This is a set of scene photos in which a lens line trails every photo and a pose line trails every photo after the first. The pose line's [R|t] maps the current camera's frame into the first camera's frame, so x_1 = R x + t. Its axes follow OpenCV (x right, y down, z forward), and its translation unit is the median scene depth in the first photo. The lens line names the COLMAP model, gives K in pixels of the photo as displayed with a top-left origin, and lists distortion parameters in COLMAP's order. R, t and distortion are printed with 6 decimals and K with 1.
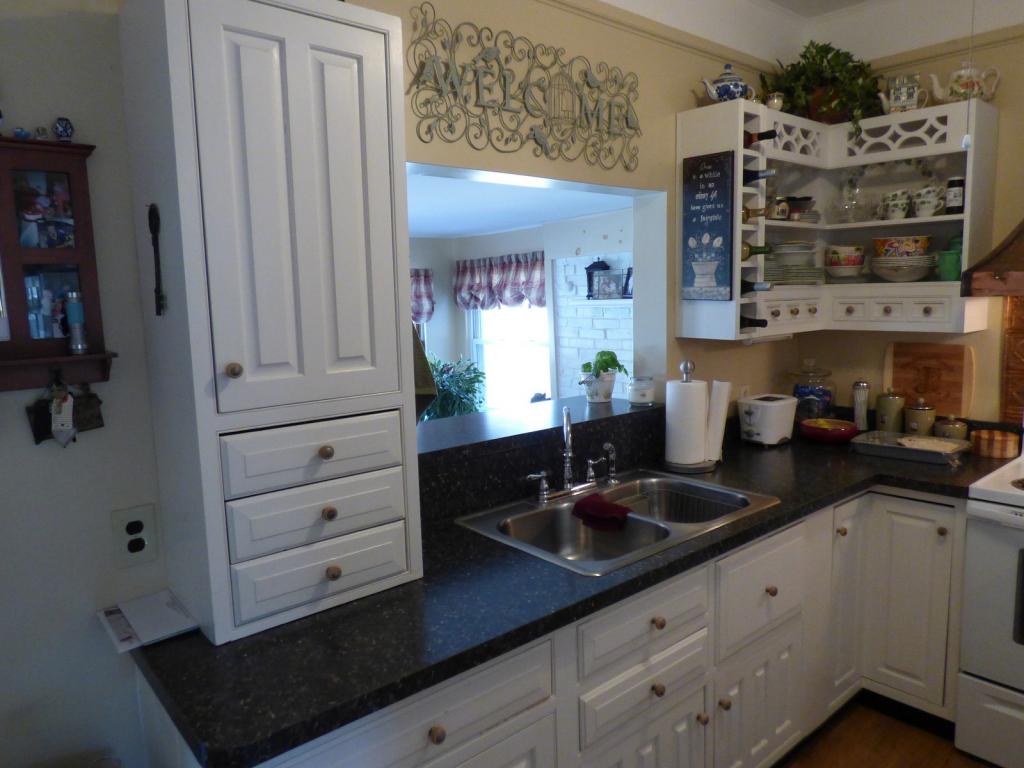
lens RADIAL K [[701.8, 0, 512.0], [0, 701.8, 384.0], [0, 0, 1]] dist [-0.031520, -0.000825]
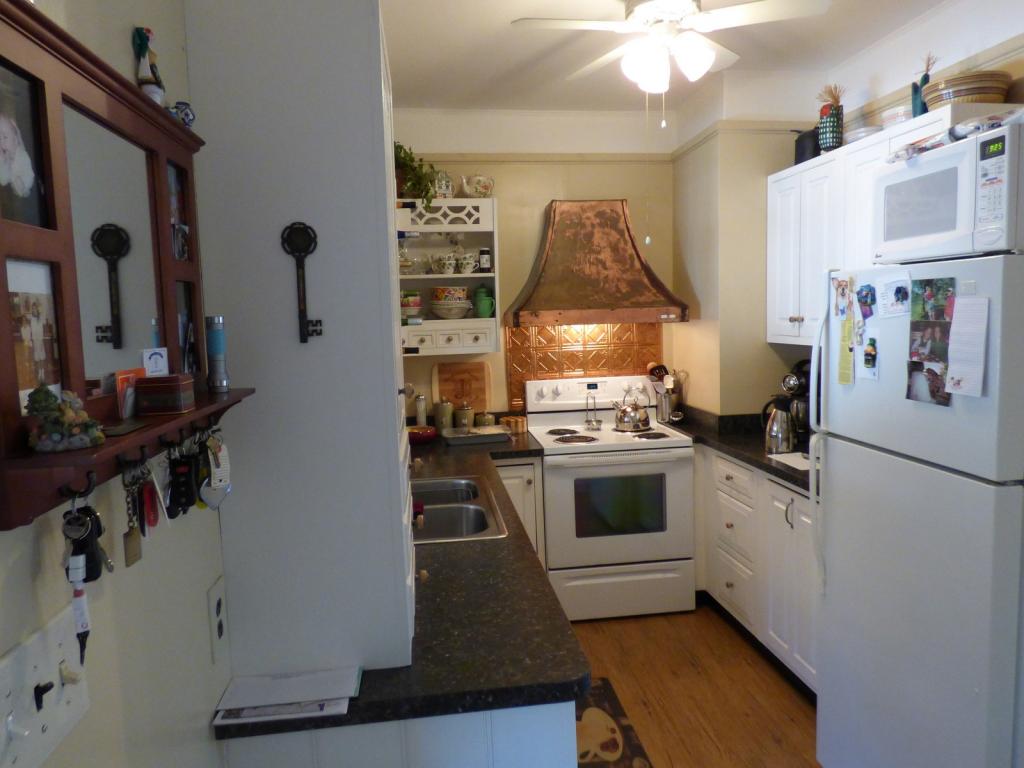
lens RADIAL K [[696.1, 0, 520.1], [0, 696.1, 381.1], [0, 0, 1]] dist [0.003346, 0.000262]
pose [[0.555816, -0.070285, 0.828329, -0.546747], [0.126199, 0.992005, -0.000508, -0.005858], [-0.821671, 0.104816, 0.560242, 0.124680]]
